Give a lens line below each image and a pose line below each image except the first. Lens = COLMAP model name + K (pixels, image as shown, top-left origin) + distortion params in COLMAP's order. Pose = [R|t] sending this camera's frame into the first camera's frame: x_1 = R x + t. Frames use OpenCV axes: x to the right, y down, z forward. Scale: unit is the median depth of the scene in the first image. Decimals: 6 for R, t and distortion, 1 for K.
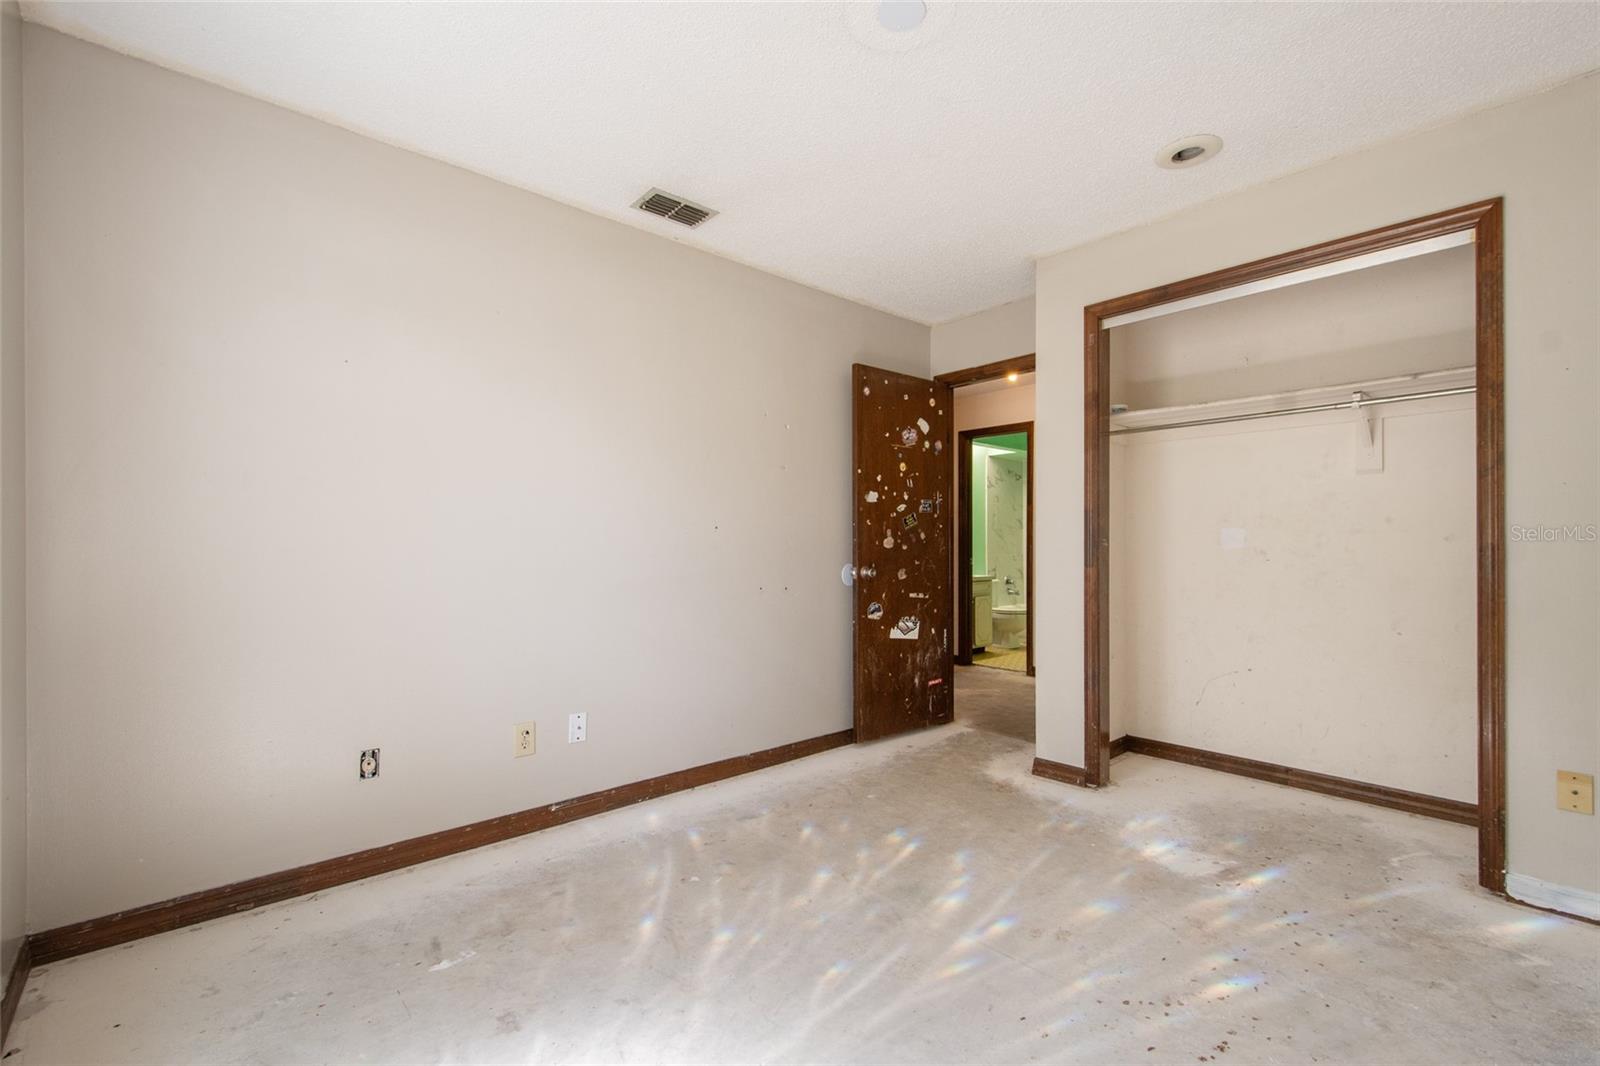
lens RADIAL K [[696.9, 0, 805.7], [0, 696.9, 551.1], [0, 0, 1]] dist [0.020525, -0.008755]
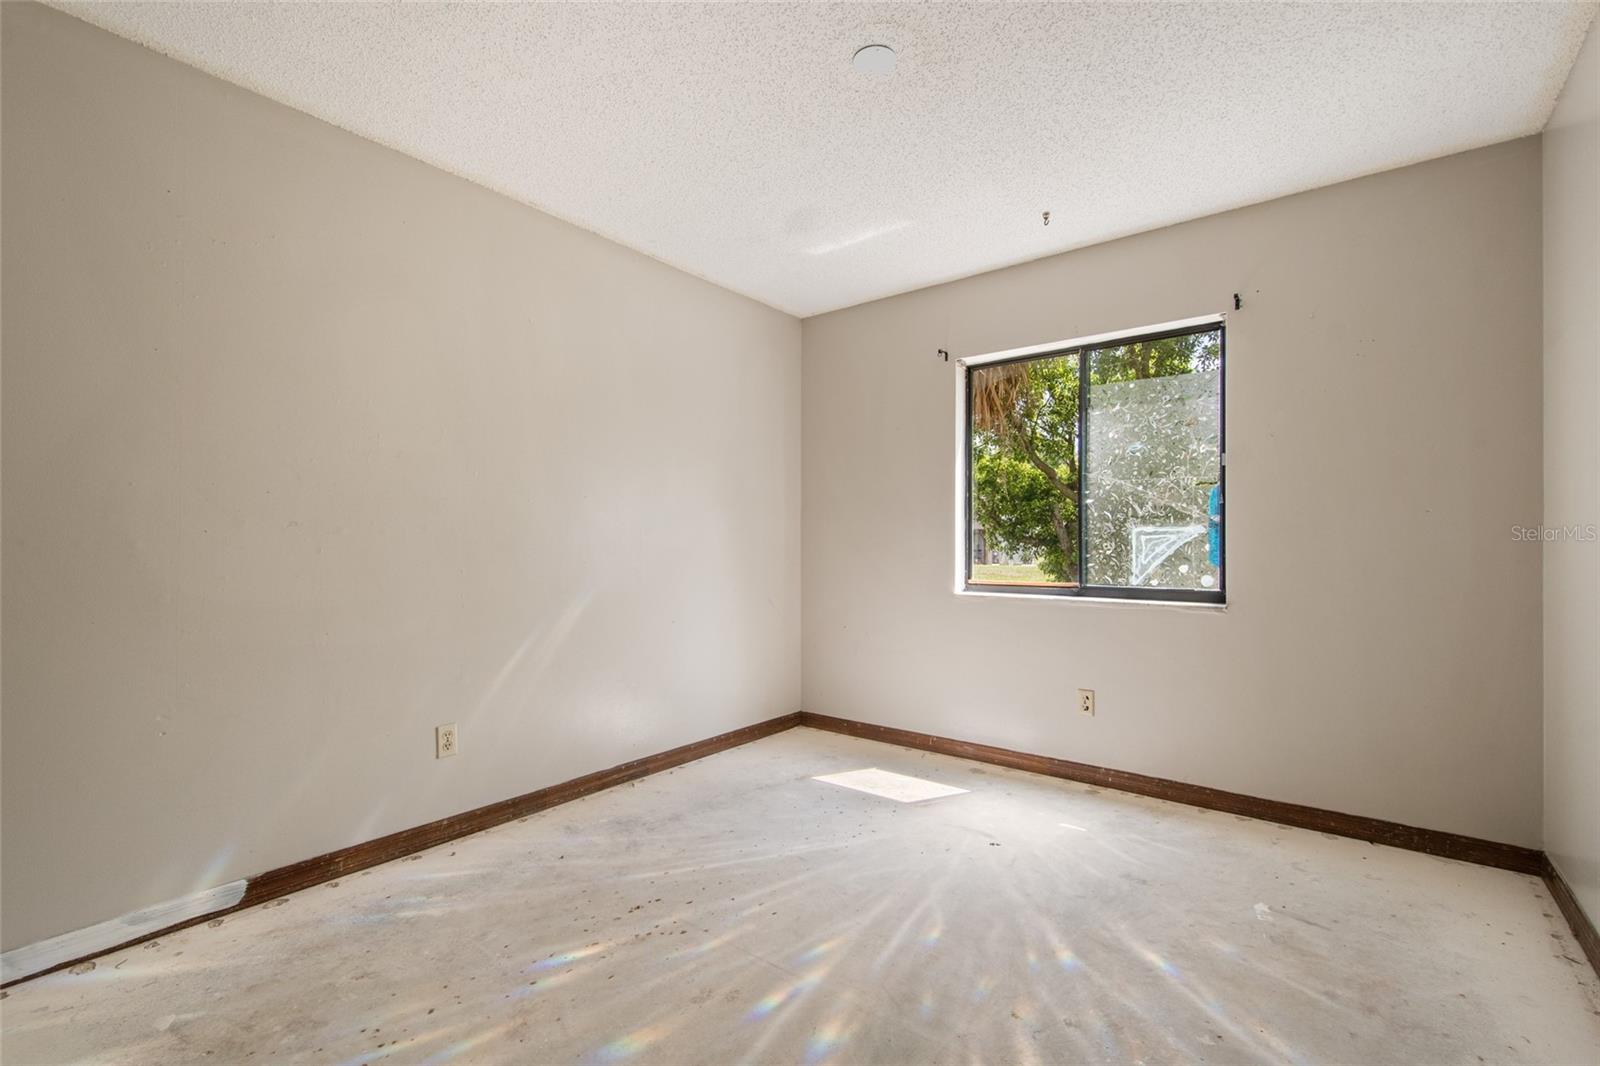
lens RADIAL K [[696.9, 0, 805.7], [0, 696.9, 551.1], [0, 0, 1]] dist [0.020525, -0.008755]
pose [[-0.984394, 0.000222, -0.175979, 0.413299], [-0.001589, 0.999947, 0.010151, -0.005690], [0.175972, 0.010272, -0.984342, 1.955057]]
